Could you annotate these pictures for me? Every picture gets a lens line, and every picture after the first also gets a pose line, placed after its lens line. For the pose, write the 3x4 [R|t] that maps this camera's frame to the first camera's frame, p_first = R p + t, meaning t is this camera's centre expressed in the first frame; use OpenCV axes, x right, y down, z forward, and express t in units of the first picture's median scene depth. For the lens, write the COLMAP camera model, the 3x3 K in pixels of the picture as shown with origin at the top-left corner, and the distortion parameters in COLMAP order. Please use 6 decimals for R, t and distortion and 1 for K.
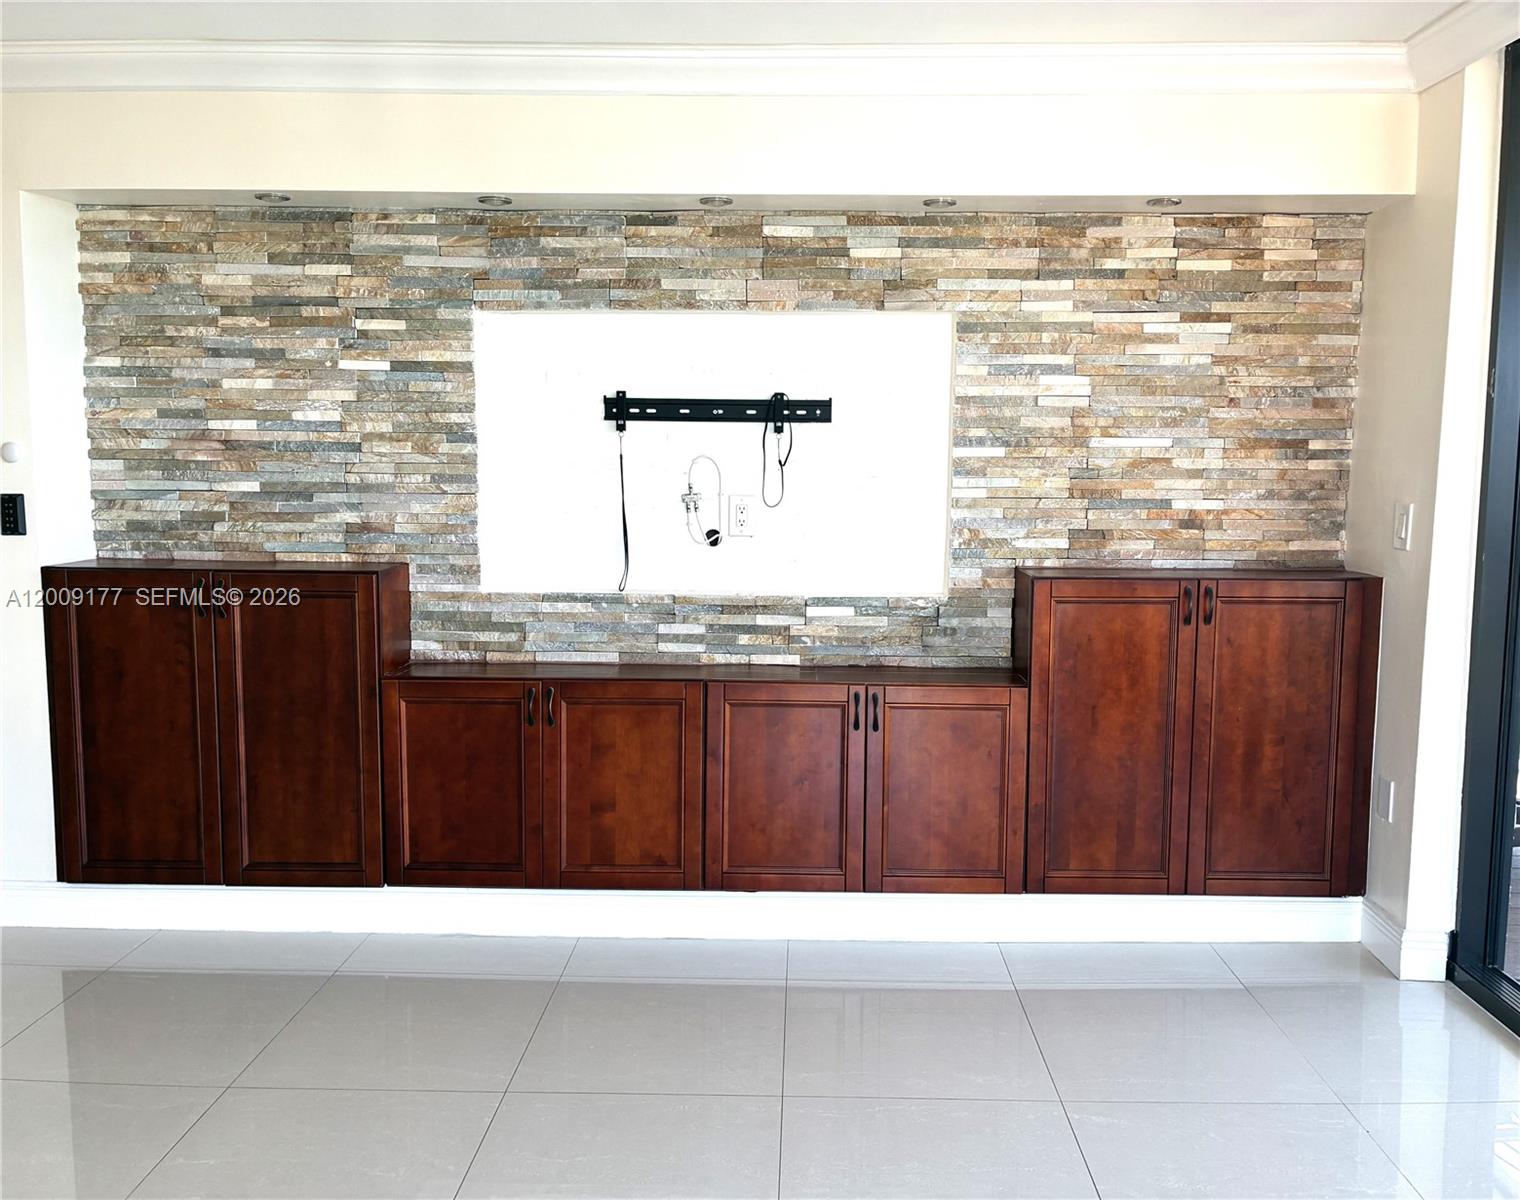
lens RADIAL K [[1273.4, 0, 760.0], [0, 1273.4, 600.0], [0, 0, 1]] dist [0.008137, 0.005990]
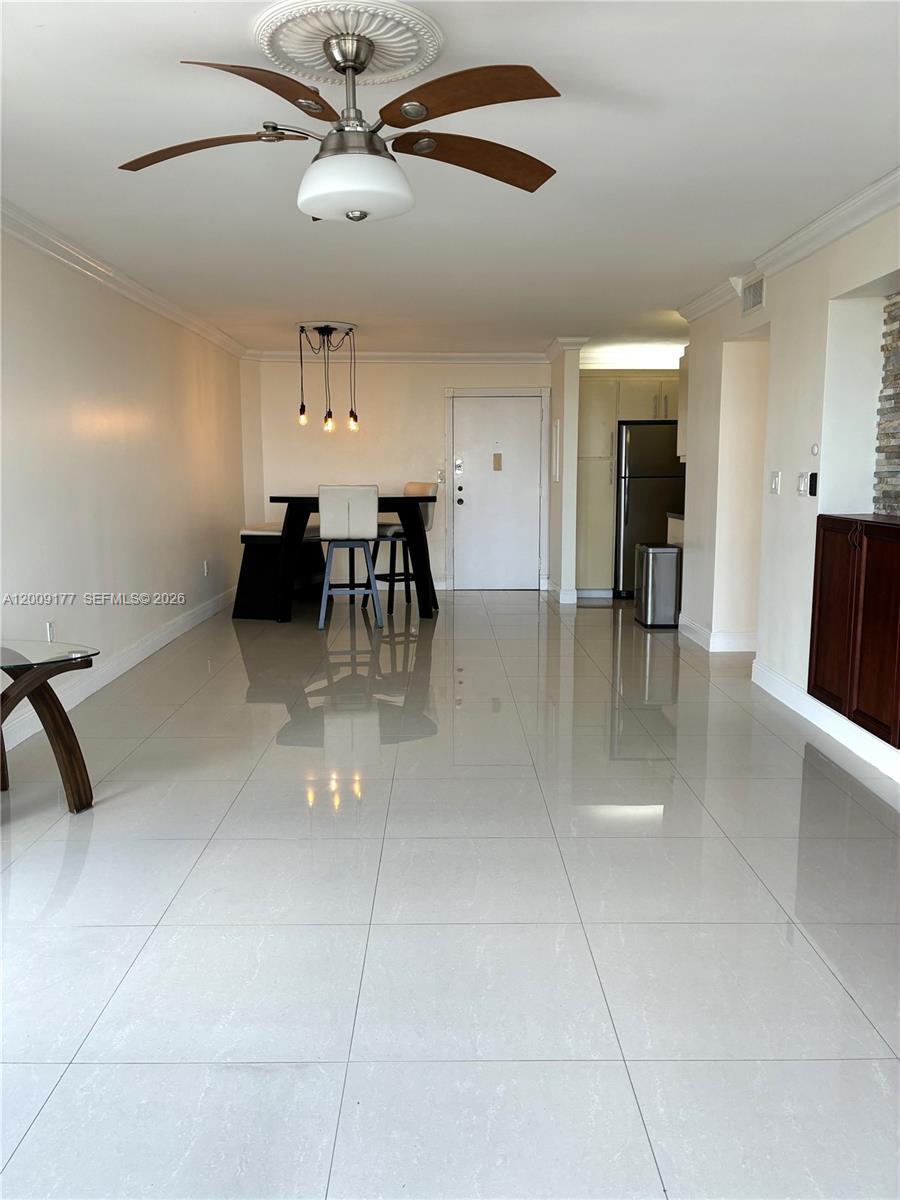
lens RADIAL K [[906.3, 0, 450.0], [0, 906.3, 600.0], [0, 0, 1]] dist [0.041796, -0.072206]
pose [[0.027995, 0.136229, -0.990282, 0.656748], [-0.092191, 0.986800, 0.133144, -0.029712], [0.995348, 0.087568, 0.040185, 0.429989]]
